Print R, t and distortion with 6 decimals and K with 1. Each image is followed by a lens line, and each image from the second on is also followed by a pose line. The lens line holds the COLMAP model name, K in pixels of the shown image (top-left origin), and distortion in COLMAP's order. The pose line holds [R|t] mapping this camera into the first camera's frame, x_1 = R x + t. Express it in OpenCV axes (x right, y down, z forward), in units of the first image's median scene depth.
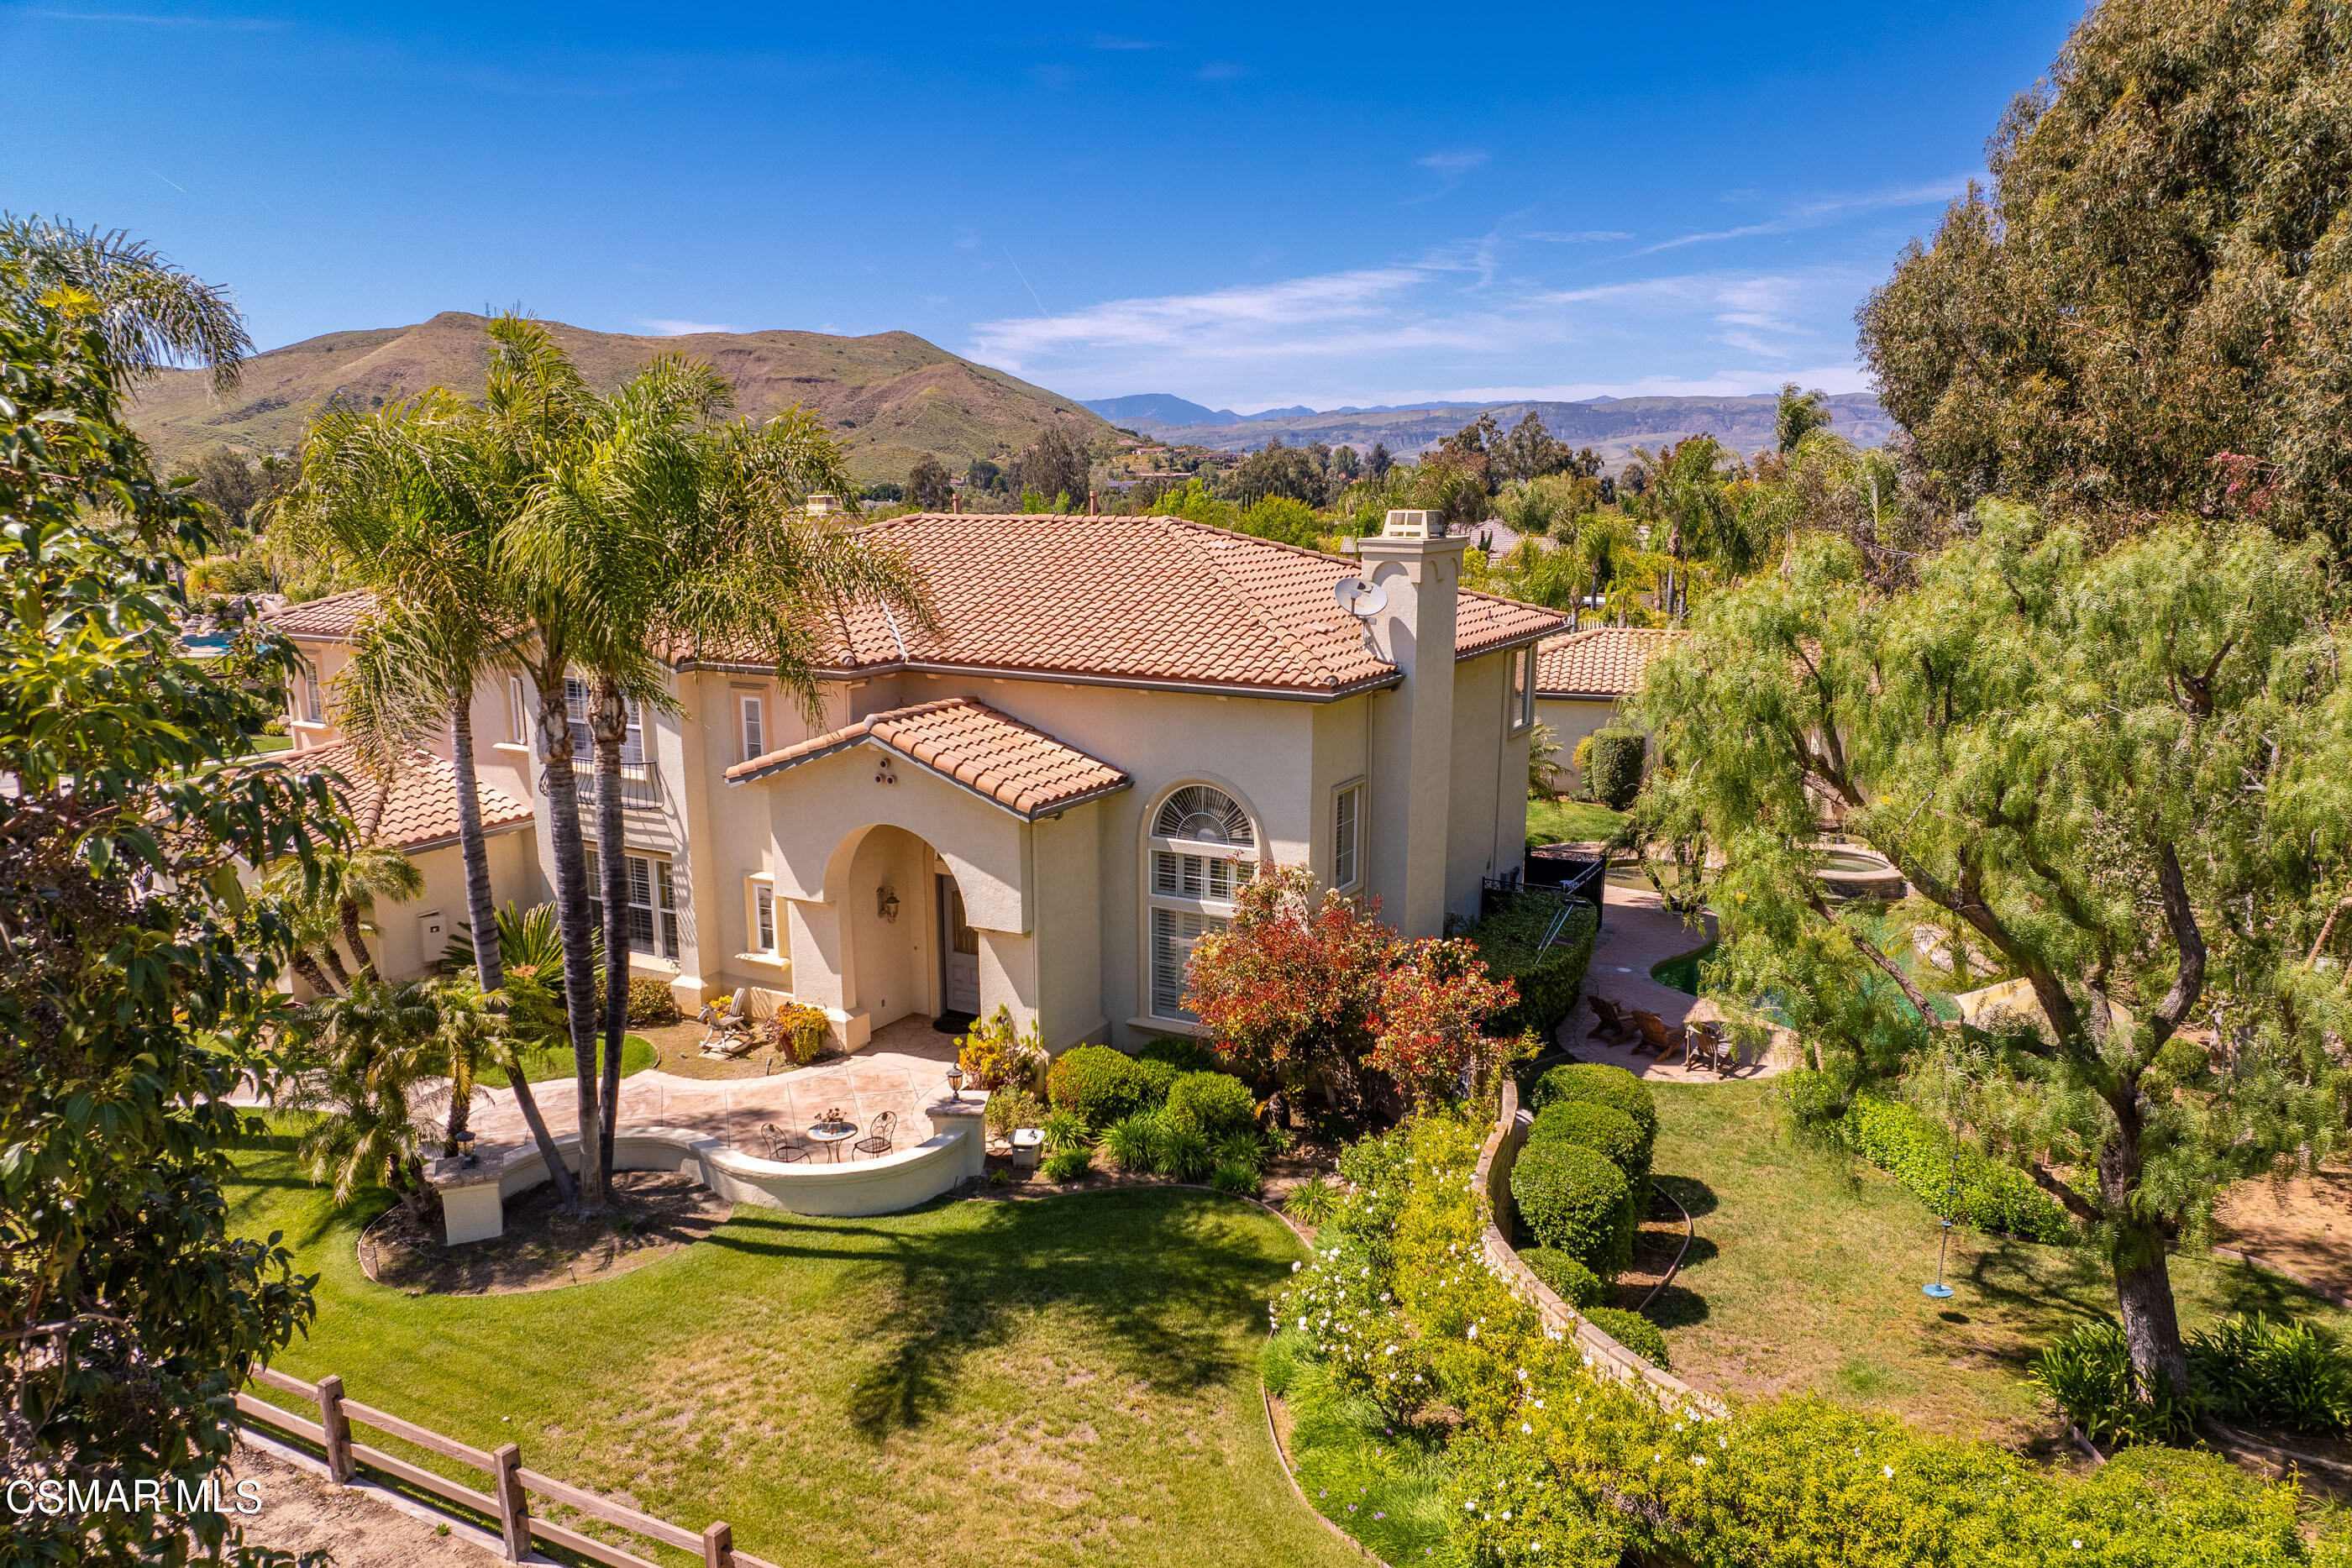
lens RADIAL K [[1630.6, 0, 1182.6], [0, 1630.6, 871.0], [0, 0, 1]] dist [0.000140, -0.000115]
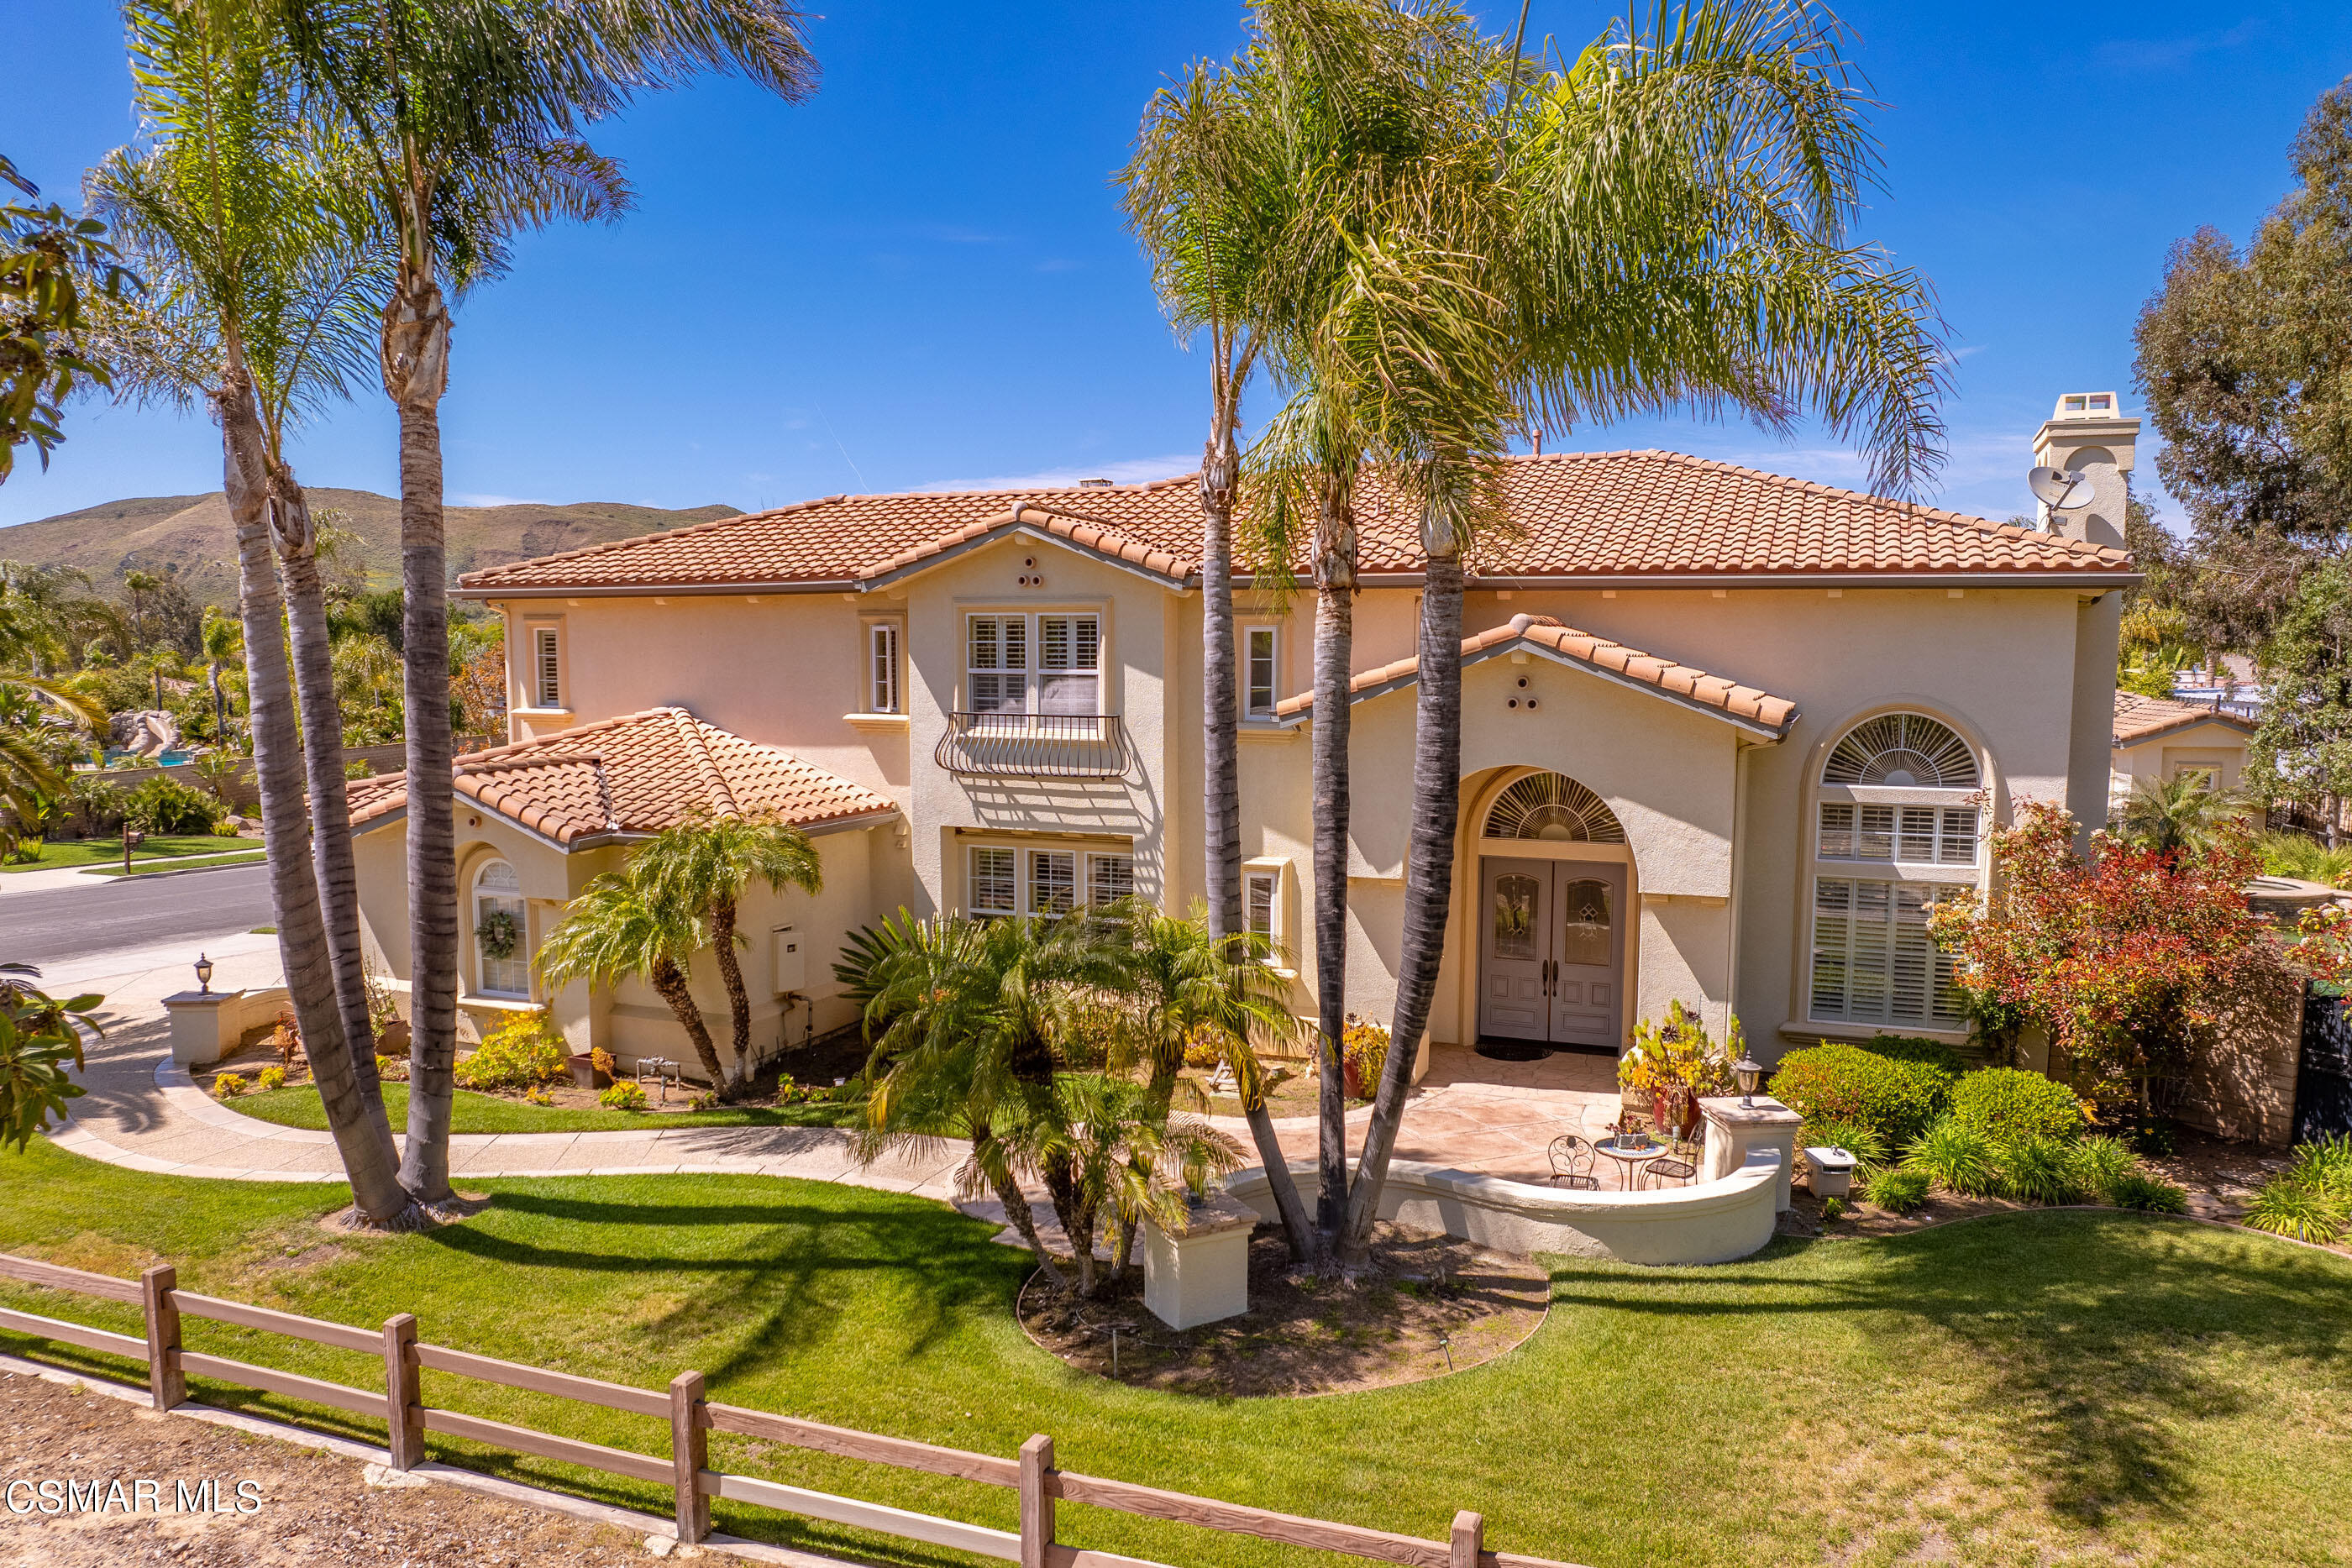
lens RADIAL K [[1644.7, 0, 1188.8], [0, 1644.7, 781.6], [0, 0, 1]] dist [-0.035679, 0.002027]
pose [[0.991543, -0.006473, 0.129620, -0.422947], [0.027611, 0.986412, -0.161953, 0.097046], [-0.126810, 0.164162, 0.978248, 0.264297]]
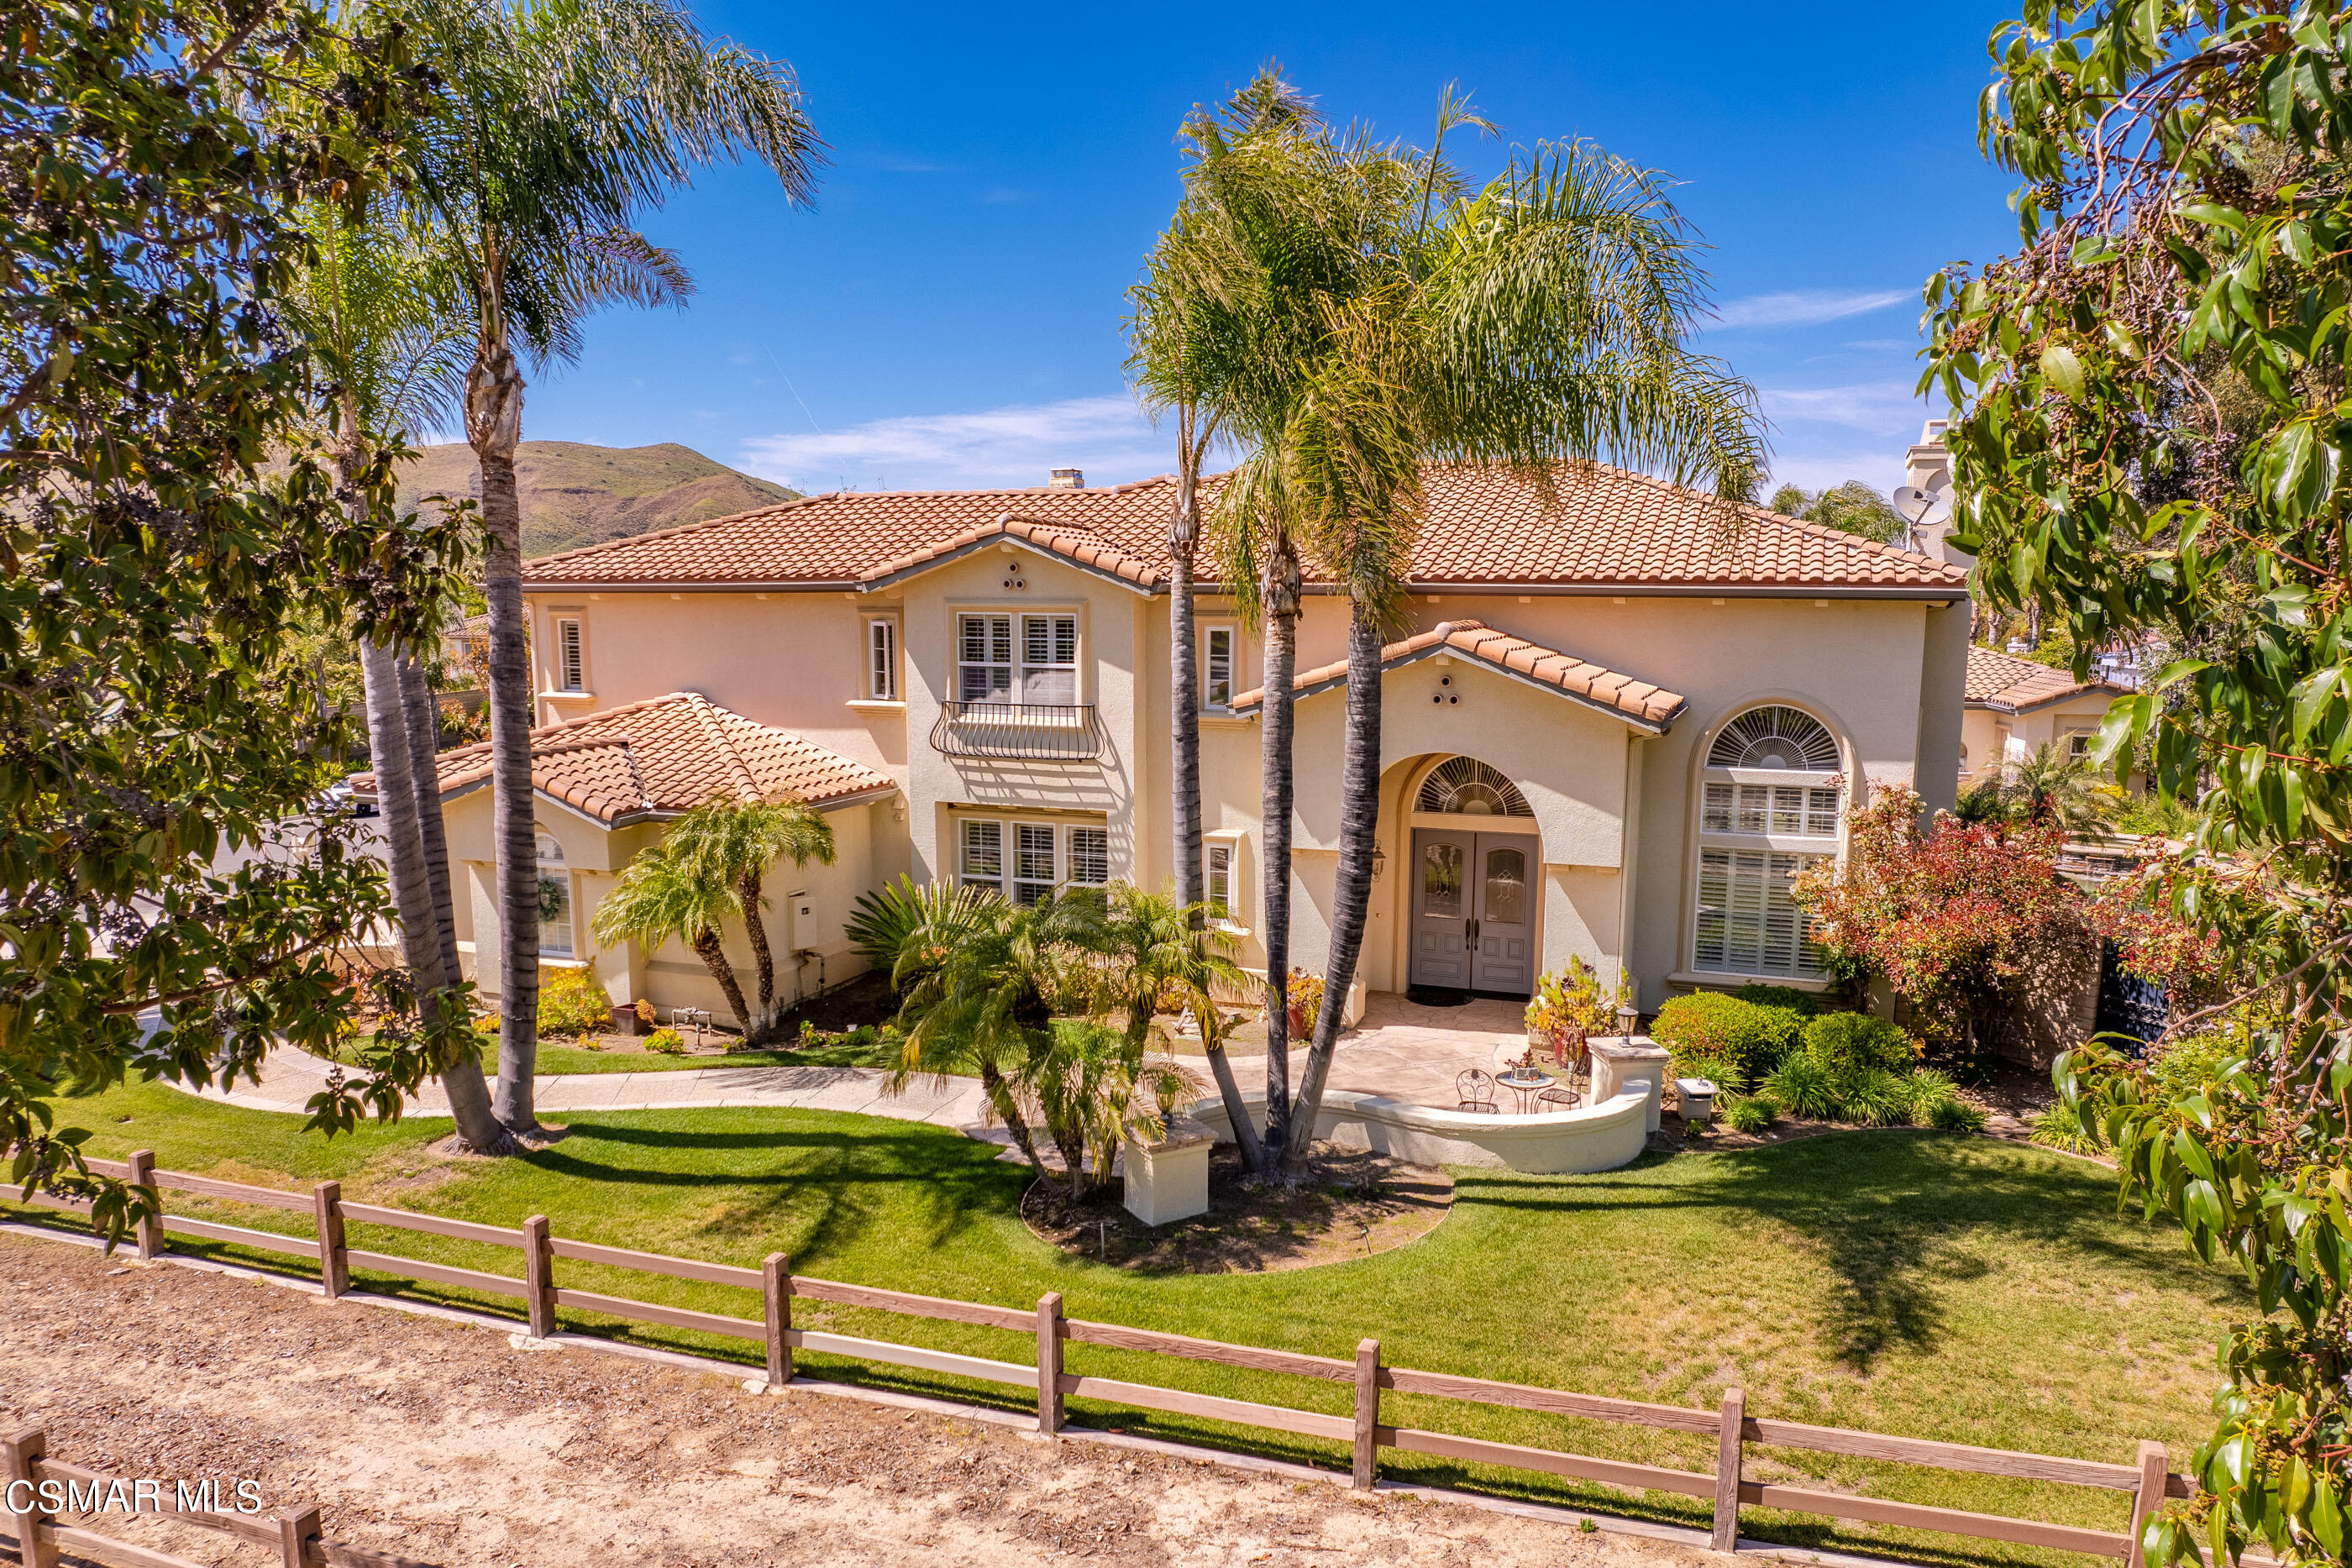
lens RADIAL K [[1660.6, 0, 1185.9], [0, 1660.6, 802.6], [0, 0, 1]] dist [-0.030748, 0.000611]
pose [[0.988354, -0.015370, 0.151392, -0.442966], [0.032803, 0.993015, -0.113337, 0.093353], [-0.148592, 0.116983, 0.981955, 0.141043]]
